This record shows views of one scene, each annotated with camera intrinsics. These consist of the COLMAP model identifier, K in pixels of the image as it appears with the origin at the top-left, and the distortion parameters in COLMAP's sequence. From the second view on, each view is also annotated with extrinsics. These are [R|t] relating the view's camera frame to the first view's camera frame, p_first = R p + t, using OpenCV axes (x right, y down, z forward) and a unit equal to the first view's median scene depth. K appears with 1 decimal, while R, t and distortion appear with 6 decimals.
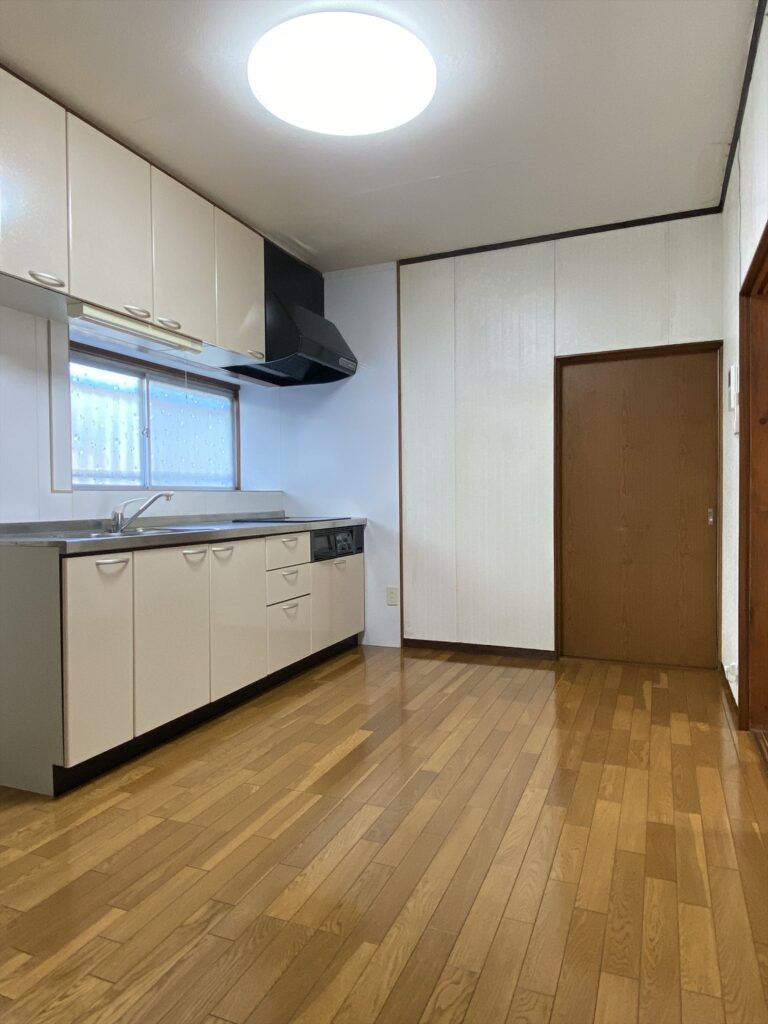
lens RADIAL K [[661.7, 0, 384.0], [0, 661.7, 509.7], [0, 0, 1]] dist [-0.025357, -0.002644]
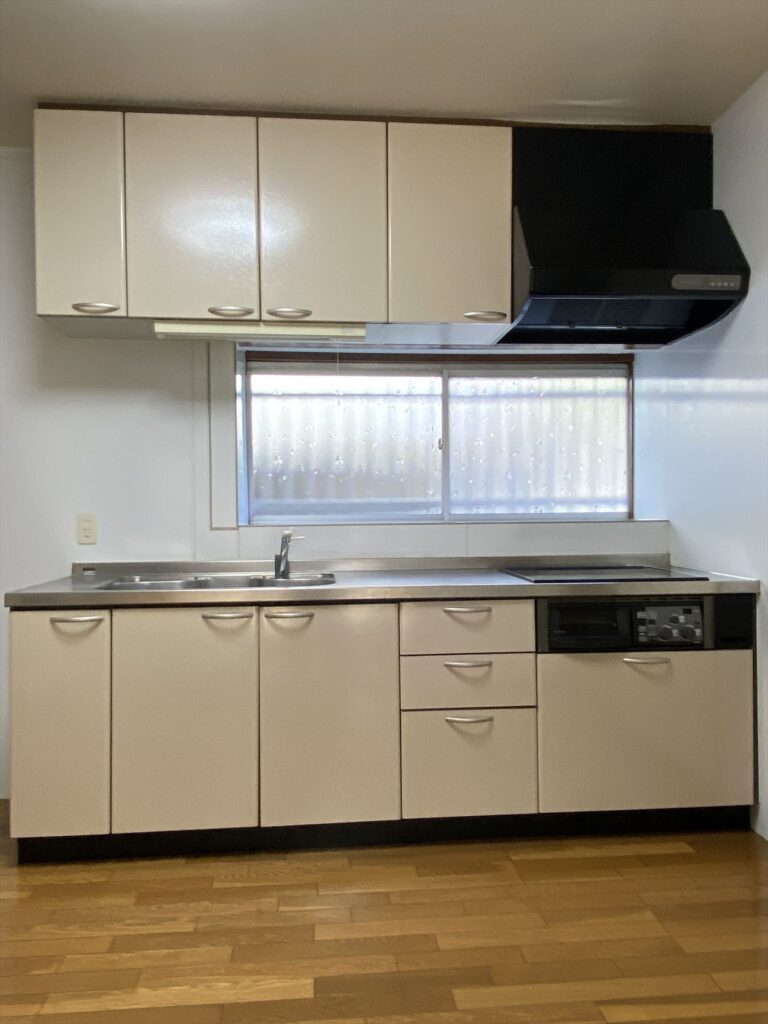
lens RADIAL K [[748.8, 0, 385.8], [0, 748.8, 511.4], [0, 0, 1]] dist [0.020108, -0.032161]
pose [[0.450776, 0.009044, -0.892591, 0.490978], [-0.010829, 0.999930, 0.004663, -0.055237], [0.892571, 0.007564, 0.450843, 0.689922]]
